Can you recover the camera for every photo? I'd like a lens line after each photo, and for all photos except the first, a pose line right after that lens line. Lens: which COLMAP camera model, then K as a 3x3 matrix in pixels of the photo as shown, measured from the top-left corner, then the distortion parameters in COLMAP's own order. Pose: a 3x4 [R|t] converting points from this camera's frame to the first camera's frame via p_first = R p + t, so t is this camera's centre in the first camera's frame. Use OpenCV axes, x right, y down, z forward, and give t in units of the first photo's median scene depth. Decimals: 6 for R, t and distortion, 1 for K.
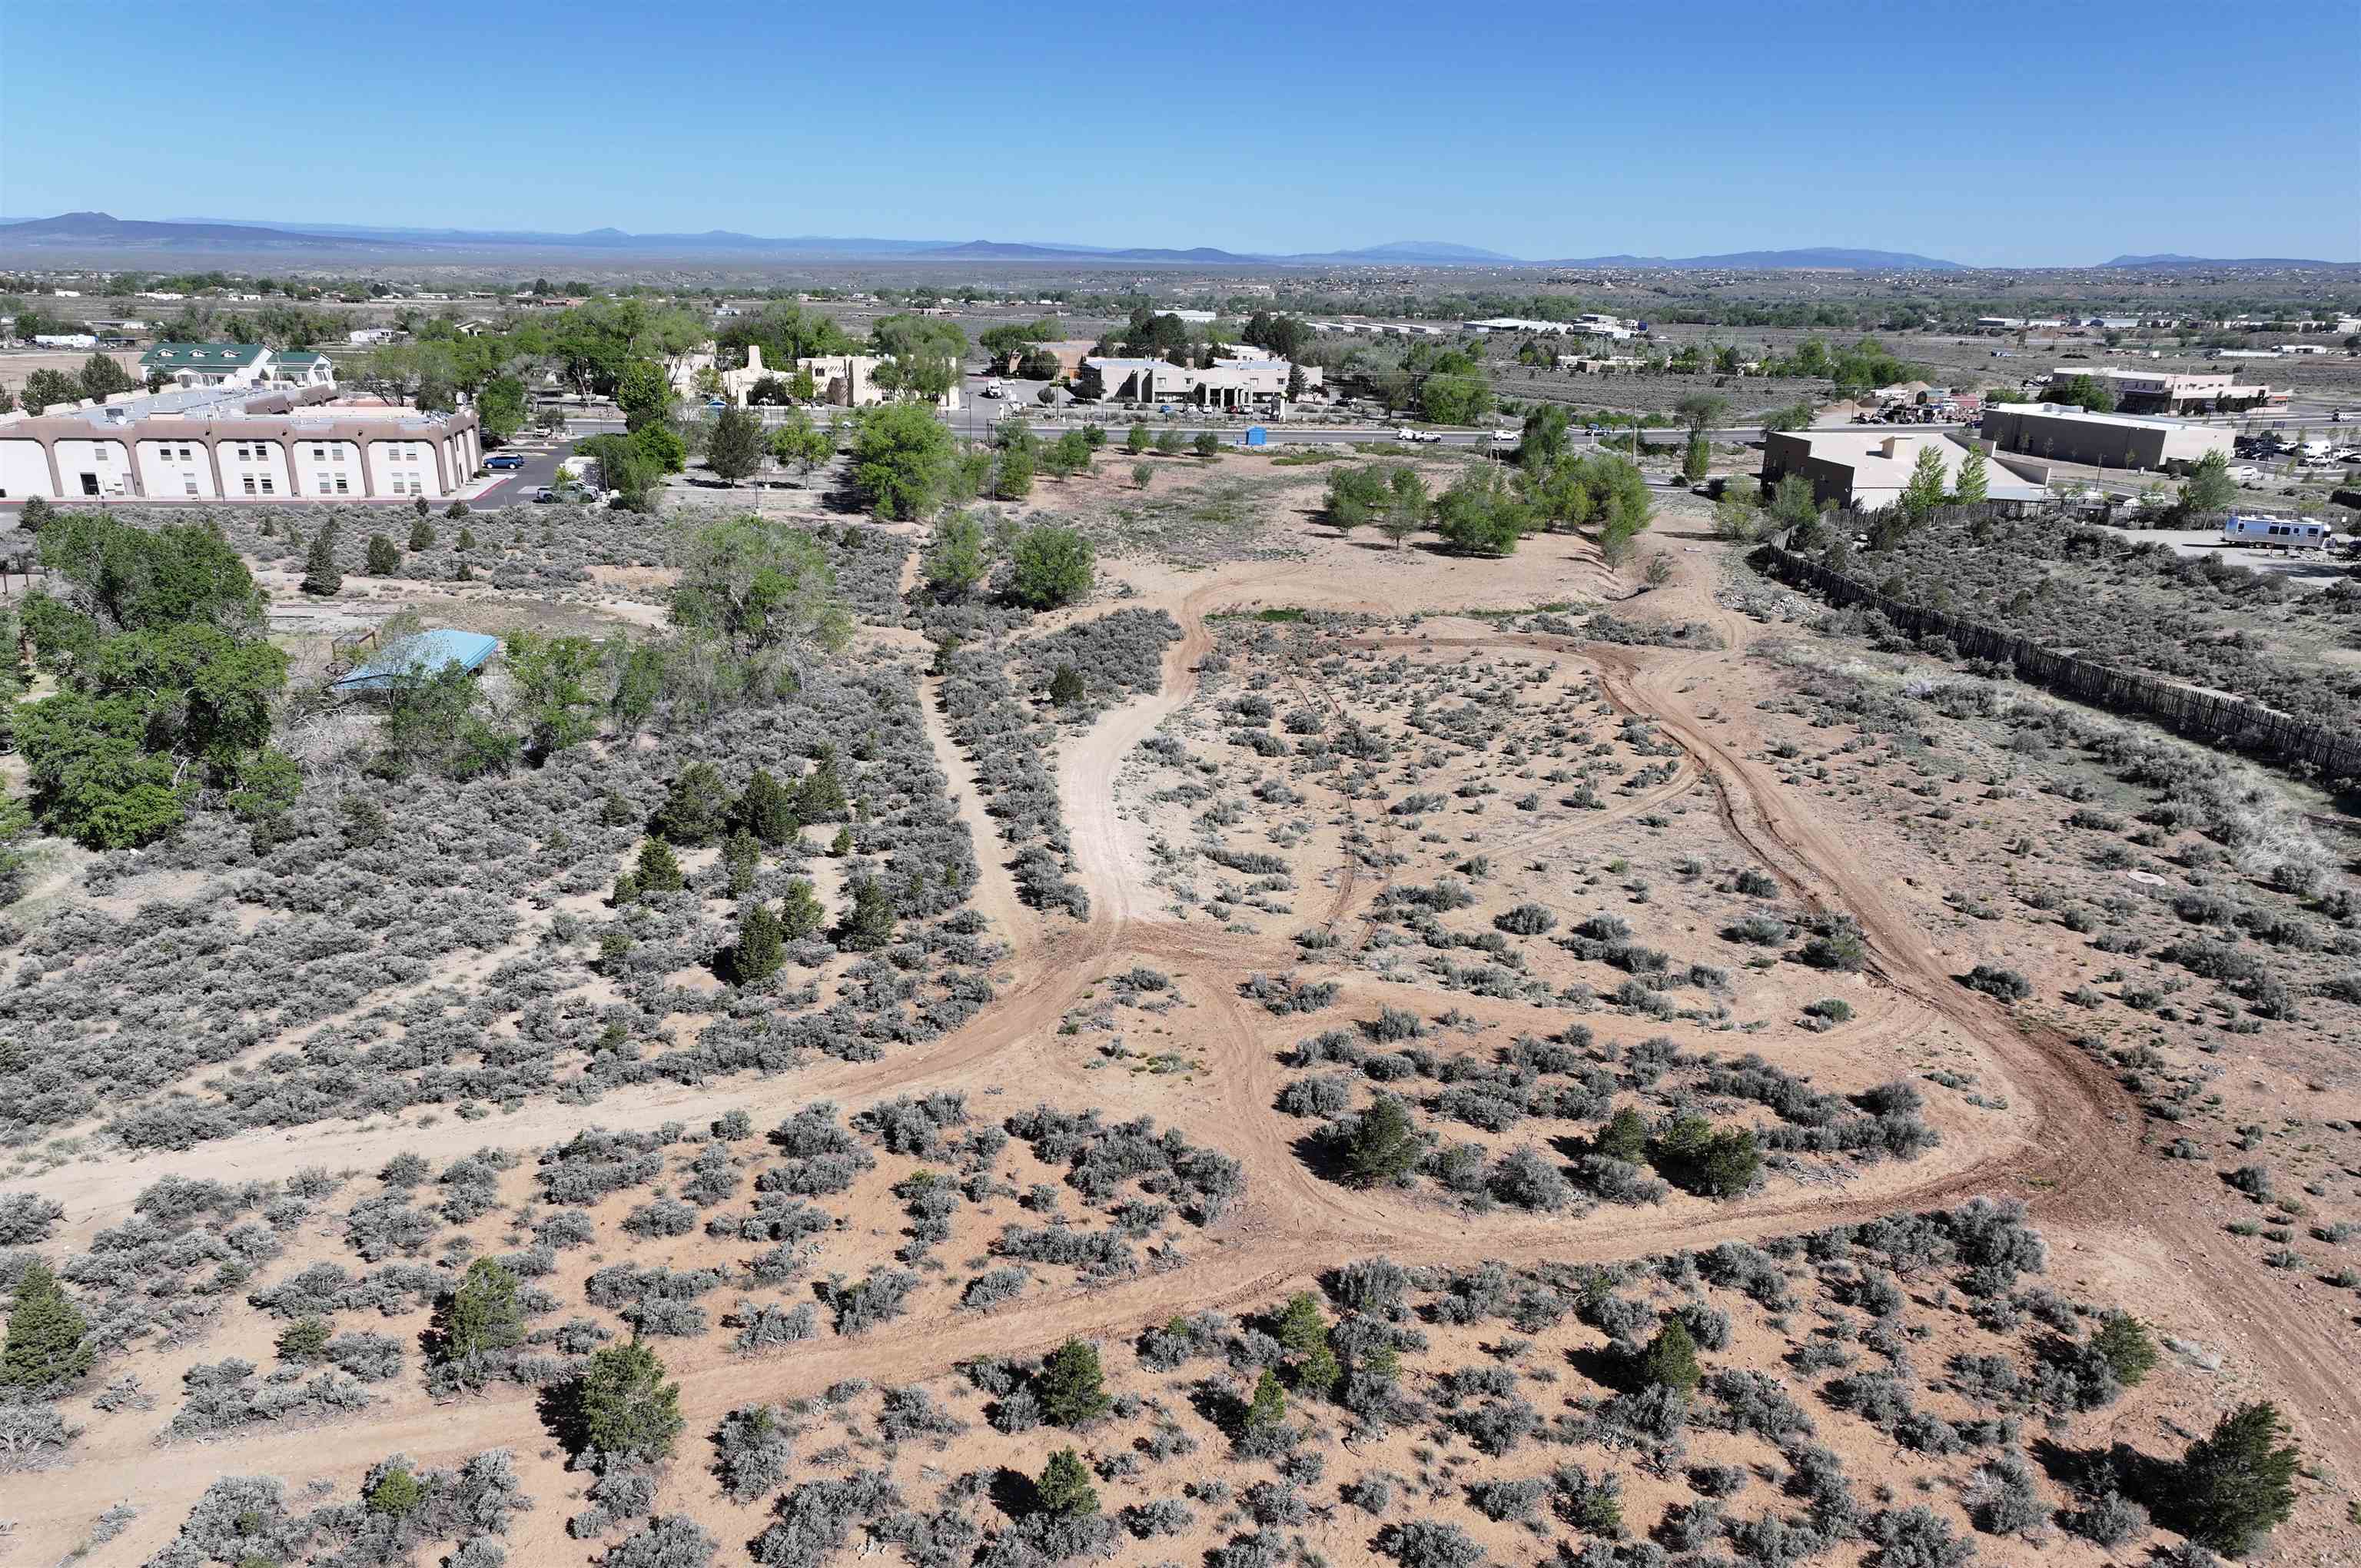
lens RADIAL K [[1666.8, 0, 1181.8], [0, 1666.8, 863.0], [0, 0, 1]] dist [-0.005816, 0.021268]
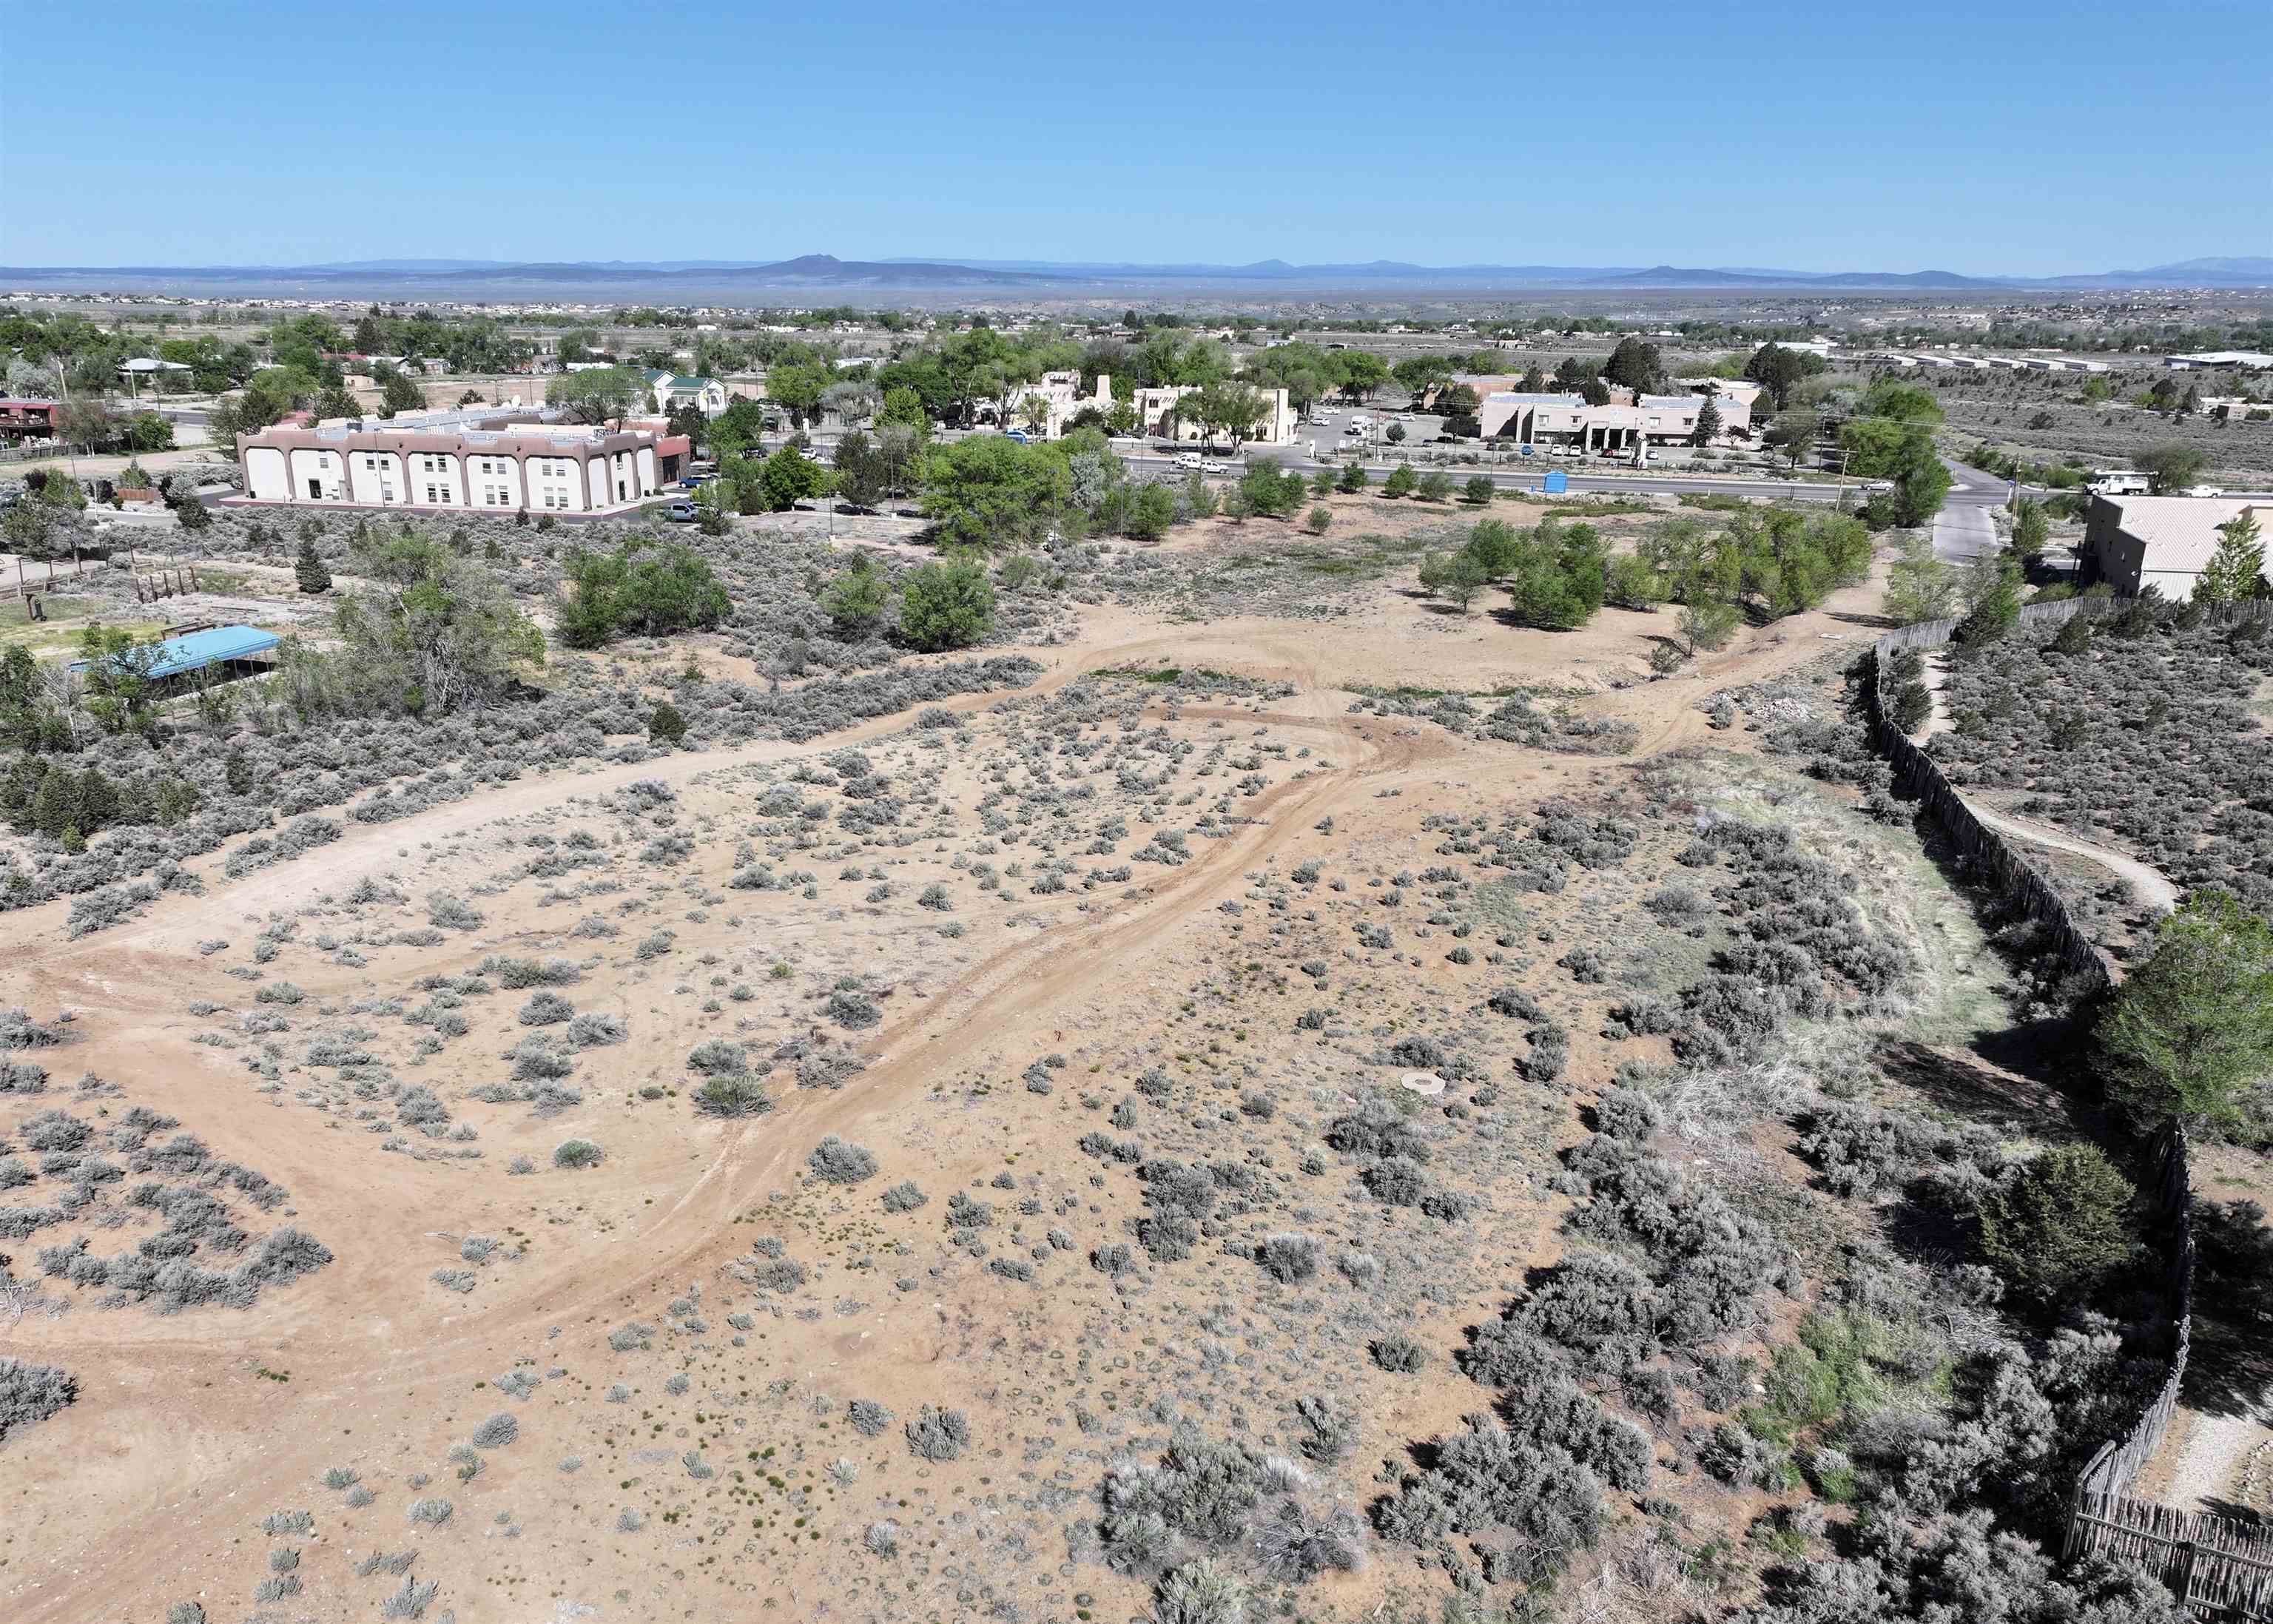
lens RADIAL K [[1789.5, 0, 1108.4], [0, 1789.5, 907.0], [0, 0, 1]] dist [0.005128, 0.006102]
pose [[0.920672, 0.119331, -0.371650, 0.297381], [-0.125012, 0.992116, 0.008867, -0.023339], [0.369778, 0.038297, 0.928331, 0.082438]]
